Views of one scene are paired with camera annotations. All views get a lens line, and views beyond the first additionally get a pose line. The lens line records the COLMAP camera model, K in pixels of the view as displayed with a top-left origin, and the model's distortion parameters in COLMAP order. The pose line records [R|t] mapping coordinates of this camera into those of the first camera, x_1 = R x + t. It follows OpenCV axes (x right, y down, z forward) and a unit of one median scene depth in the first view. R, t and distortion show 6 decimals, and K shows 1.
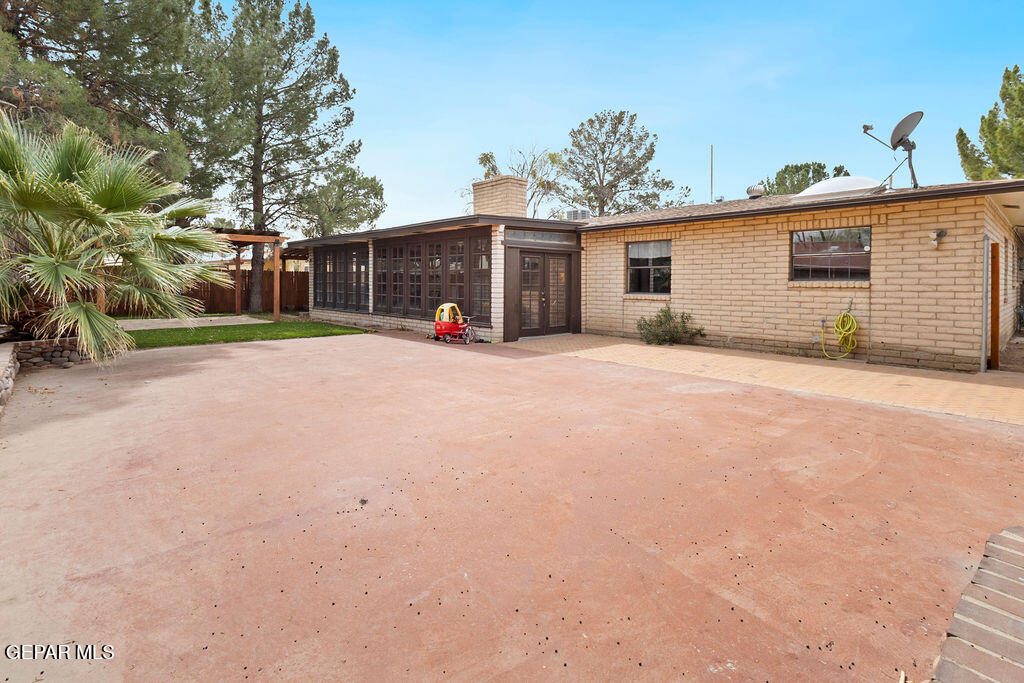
lens RADIAL K [[482.7, 0, 512.0], [0, 482.7, 286.1], [0, 0, 1]] dist [0.004719, 0.000850]
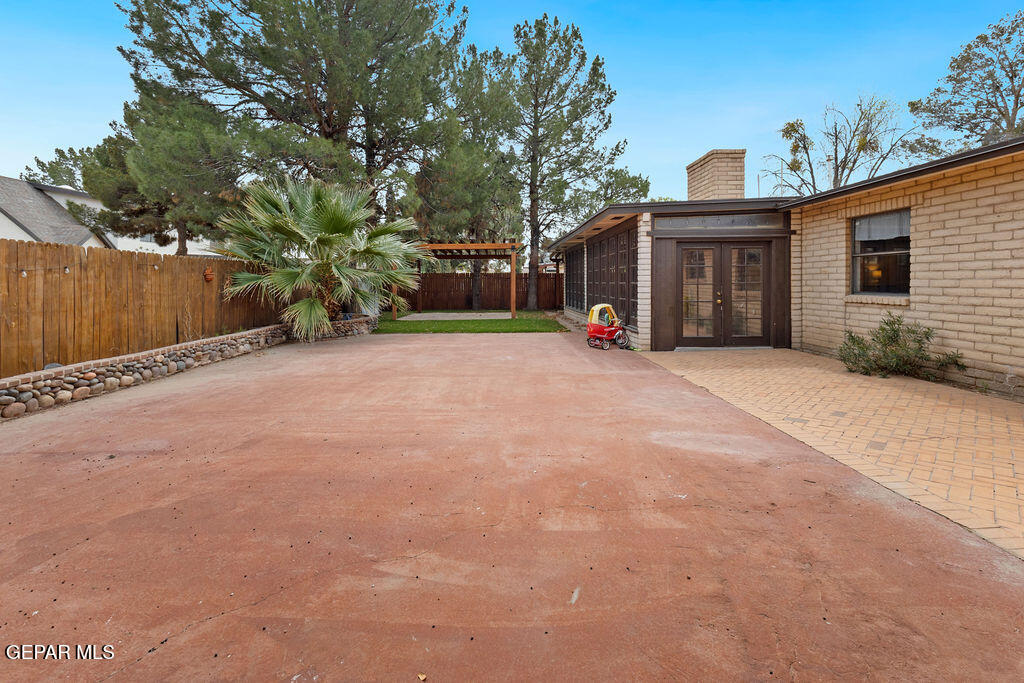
lens RADIAL K [[482.7, 0, 512.0], [0, 482.7, 286.1], [0, 0, 1]] dist [0.004719, 0.000850]
pose [[0.754696, -0.007131, -0.656036, 0.349619], [0.007585, 0.999969, -0.002144, 0.002144], [0.656031, -0.003358, 0.754727, 0.195562]]
